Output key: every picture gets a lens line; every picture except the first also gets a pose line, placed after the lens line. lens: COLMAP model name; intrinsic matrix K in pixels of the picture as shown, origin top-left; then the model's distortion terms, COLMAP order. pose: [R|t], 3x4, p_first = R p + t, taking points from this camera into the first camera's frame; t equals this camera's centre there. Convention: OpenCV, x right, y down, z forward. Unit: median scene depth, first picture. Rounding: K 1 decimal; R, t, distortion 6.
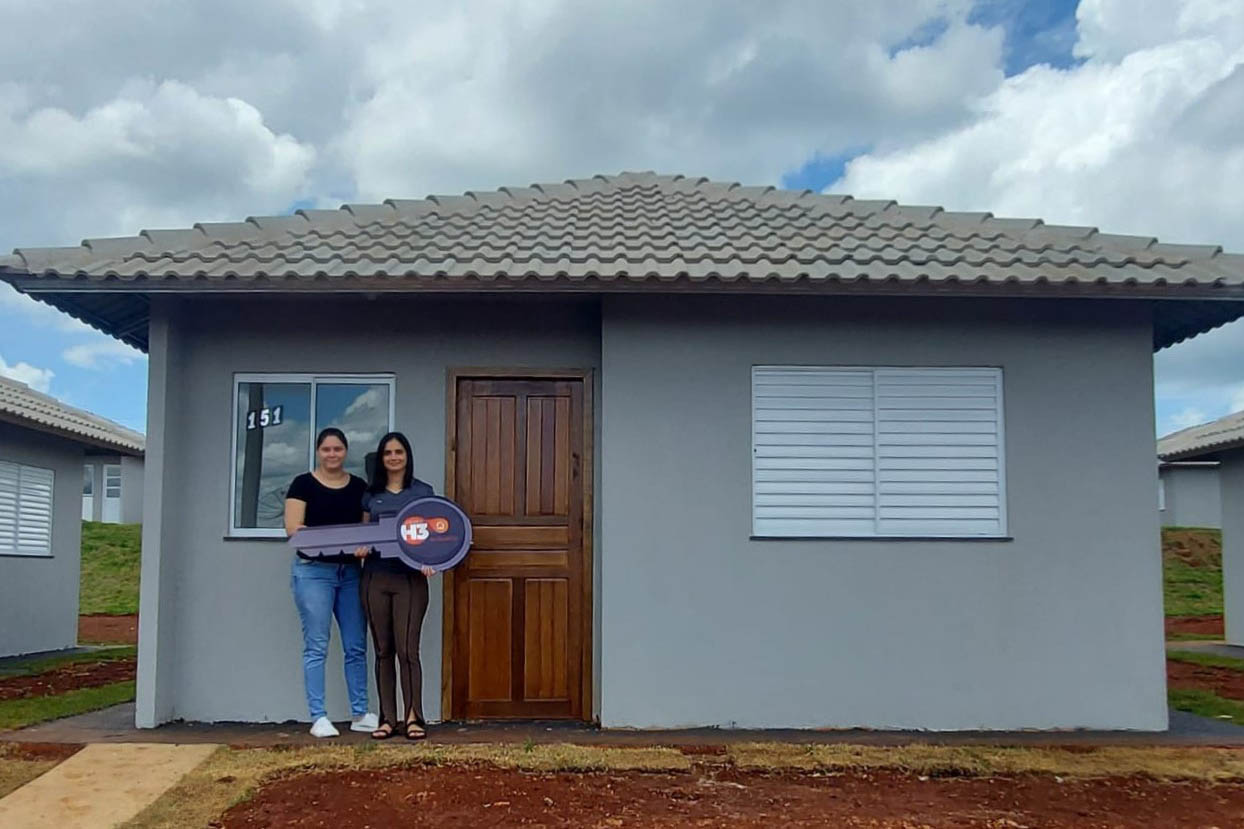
lens RADIAL K [[1280.6, 0, 636.2], [0, 1280.6, 482.6], [0, 0, 1]] dist [-0.002072, 0.012543]
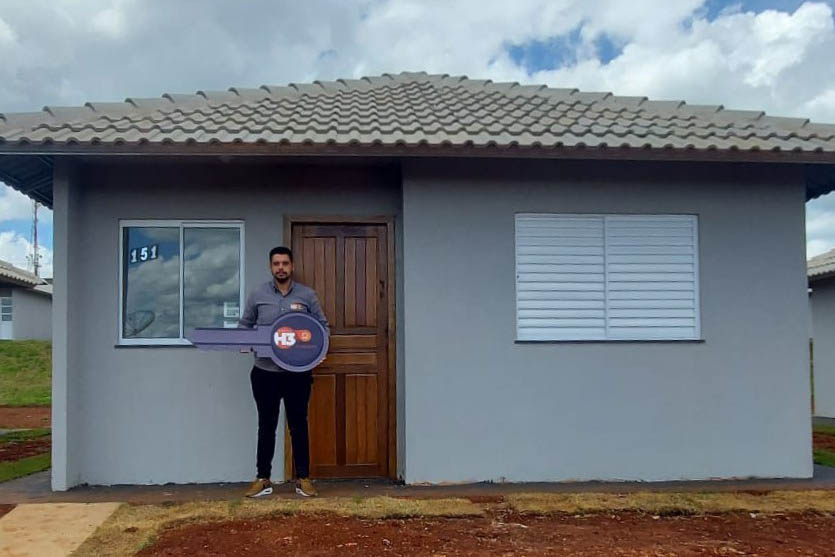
lens RADIAL K [[883.0, 0, 422.2], [0, 883.0, 356.1], [0, 0, 1]] dist [-0.009594, 0.029659]
pose [[0.997894, -0.010025, 0.064087, -0.068851], [0.006706, 0.998635, 0.051798, 0.009401], [-0.064519, -0.051259, 0.996599, 0.081886]]
